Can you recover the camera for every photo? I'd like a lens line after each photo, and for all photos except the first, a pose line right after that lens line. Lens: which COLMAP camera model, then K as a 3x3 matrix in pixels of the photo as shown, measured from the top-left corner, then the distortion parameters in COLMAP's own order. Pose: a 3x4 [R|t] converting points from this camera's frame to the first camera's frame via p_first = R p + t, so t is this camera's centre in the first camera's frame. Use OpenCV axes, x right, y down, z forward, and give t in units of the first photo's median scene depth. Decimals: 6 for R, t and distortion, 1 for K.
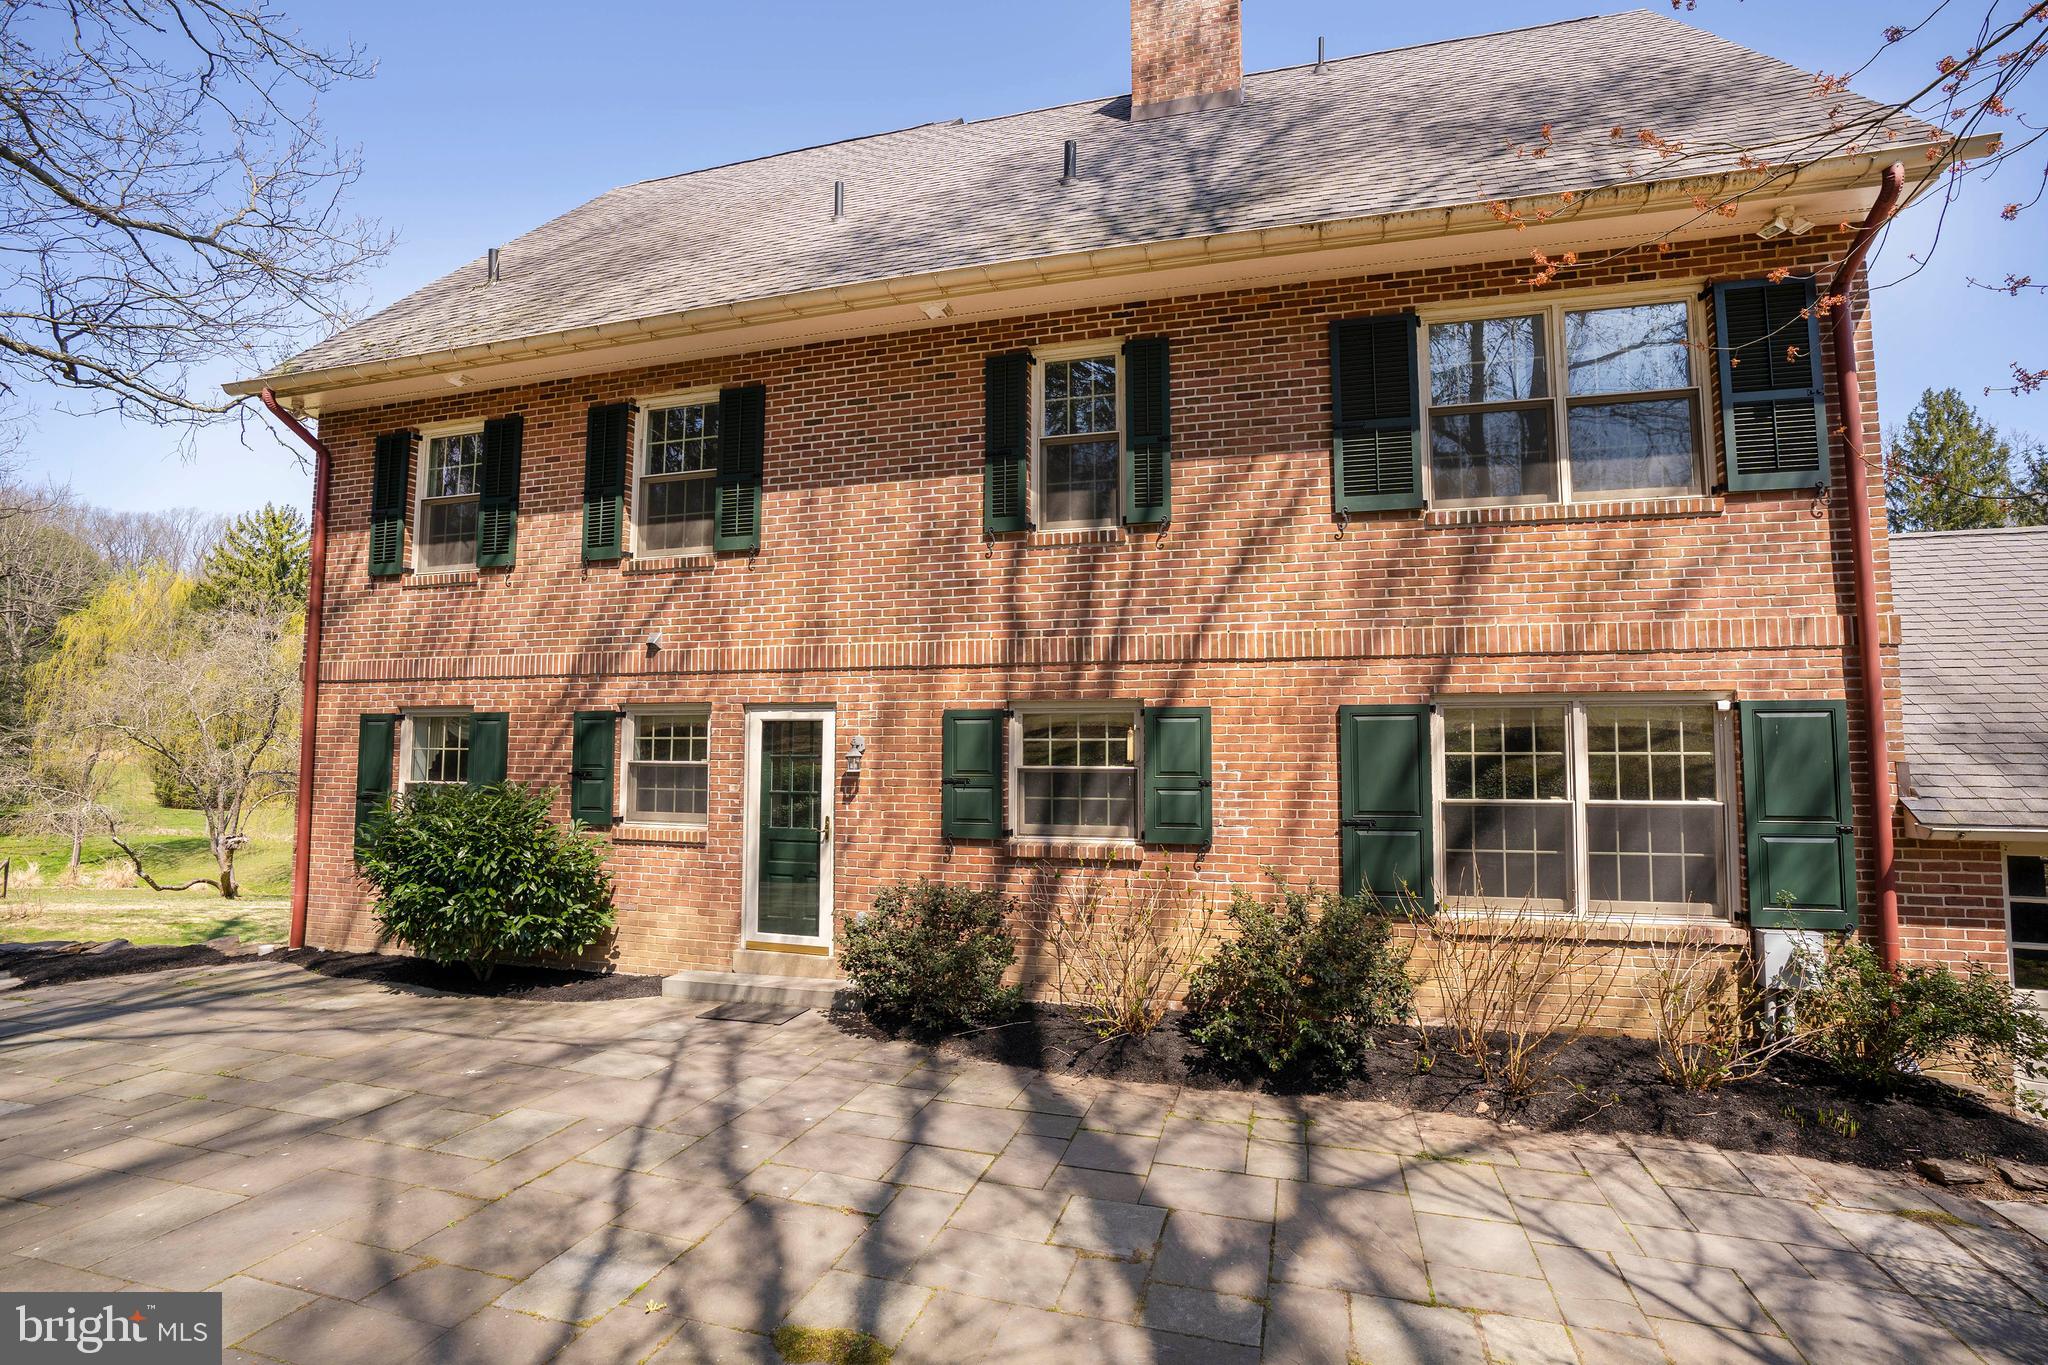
lens RADIAL K [[940.7, 0, 1041.5], [0, 940.7, 679.8], [0, 0, 1]] dist [-0.053617, 0.013259]
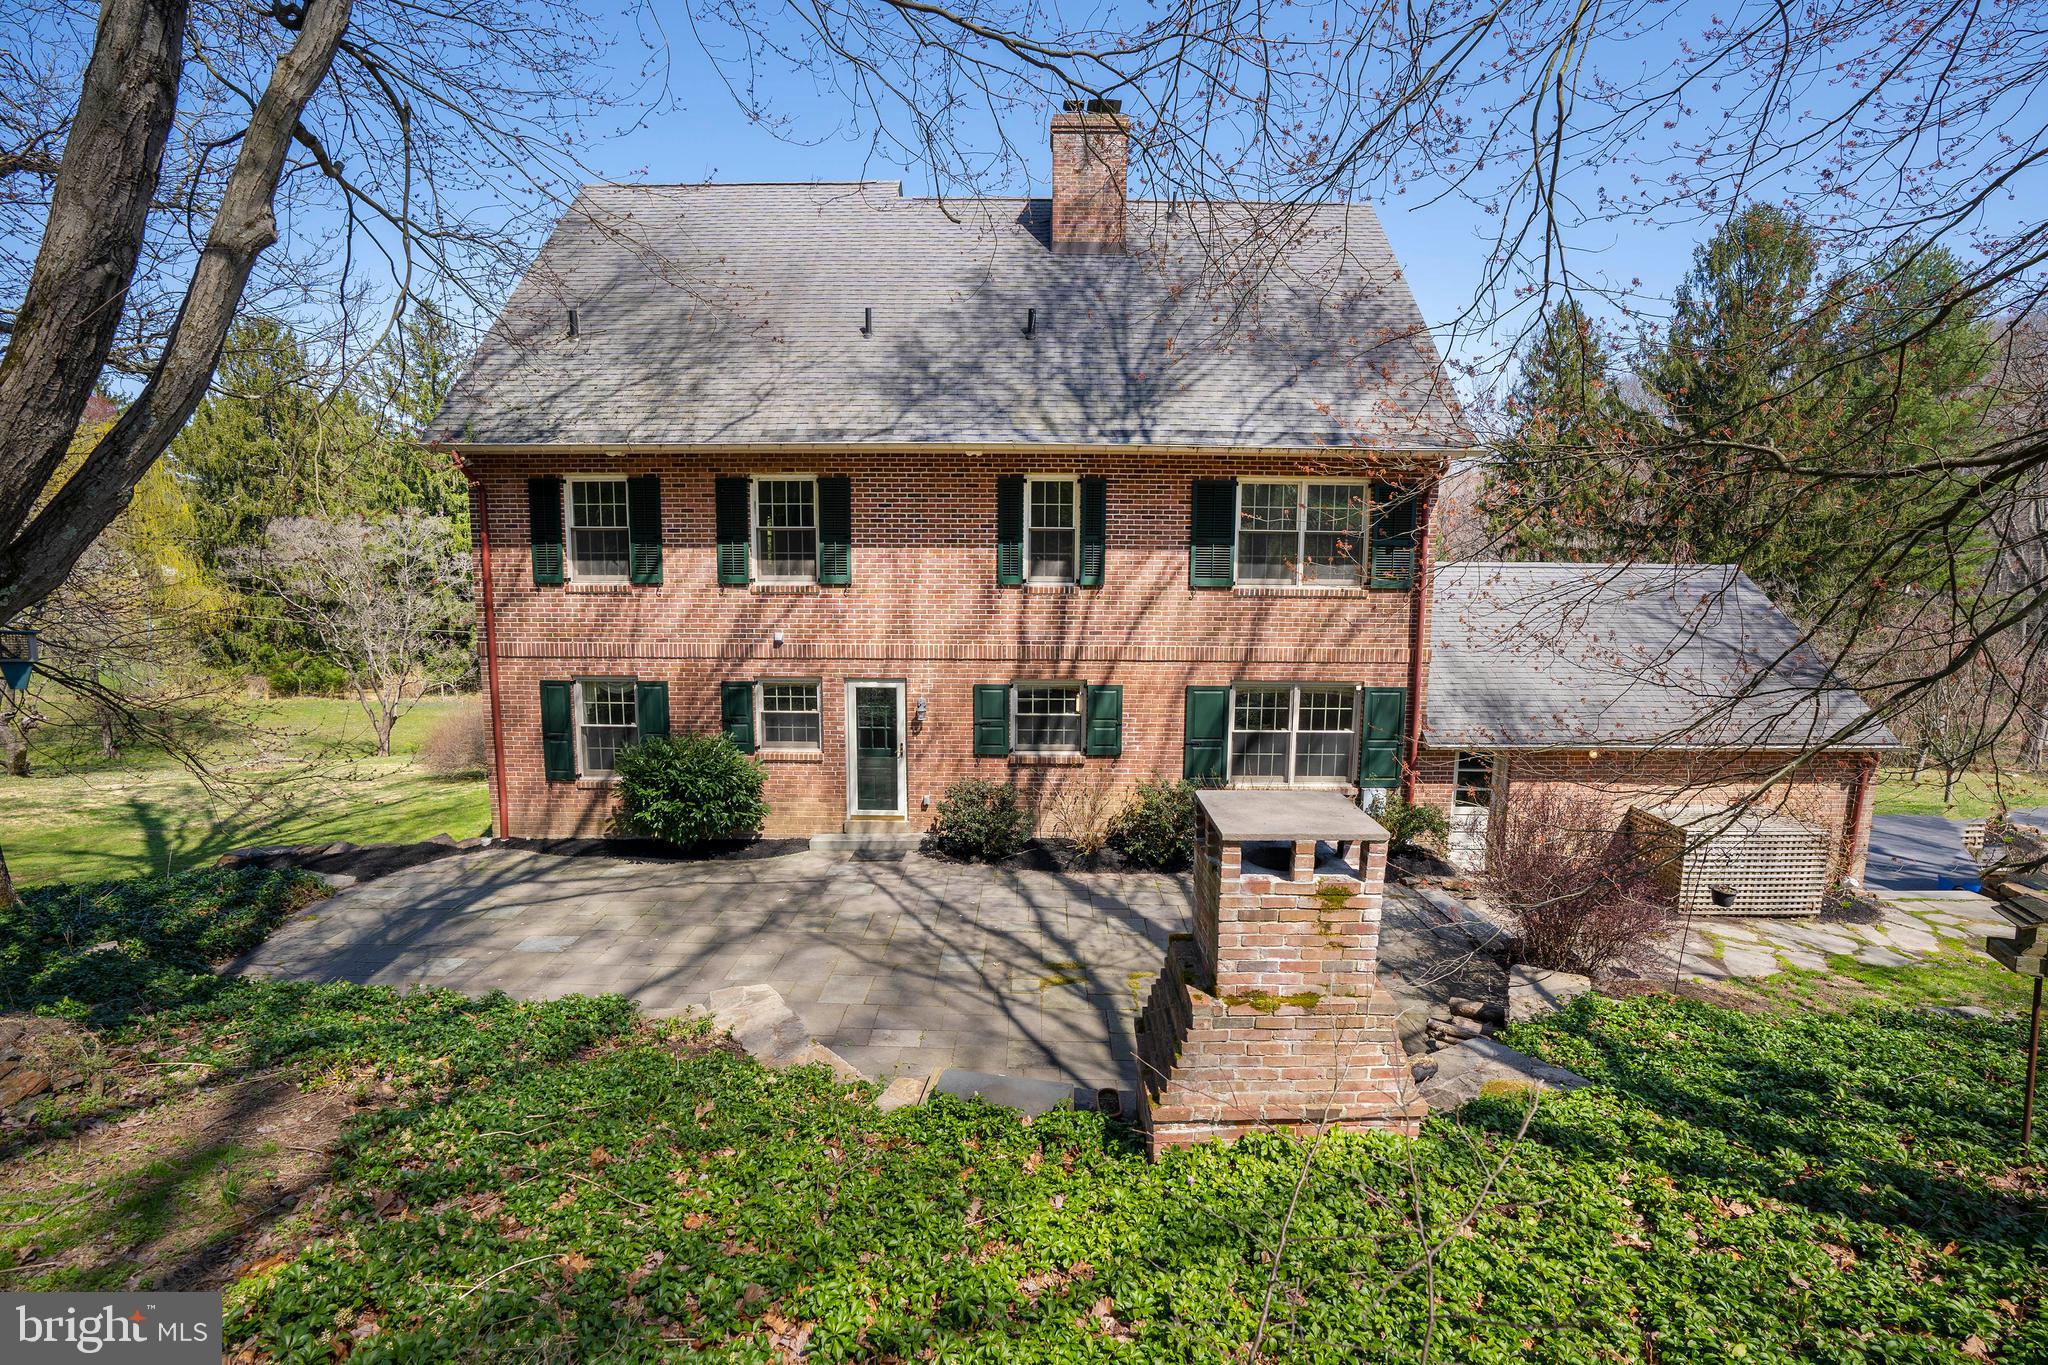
lens RADIAL K [[940.7, 0, 1029.7], [0, 940.7, 678.4], [0, 0, 1]] dist [-0.053617, 0.013259]
pose [[0.964173, -0.029606, 0.263616, -0.510591], [-0.024786, 0.979350, 0.200645, -0.365616], [-0.264113, -0.199990, 0.943530, -0.759740]]
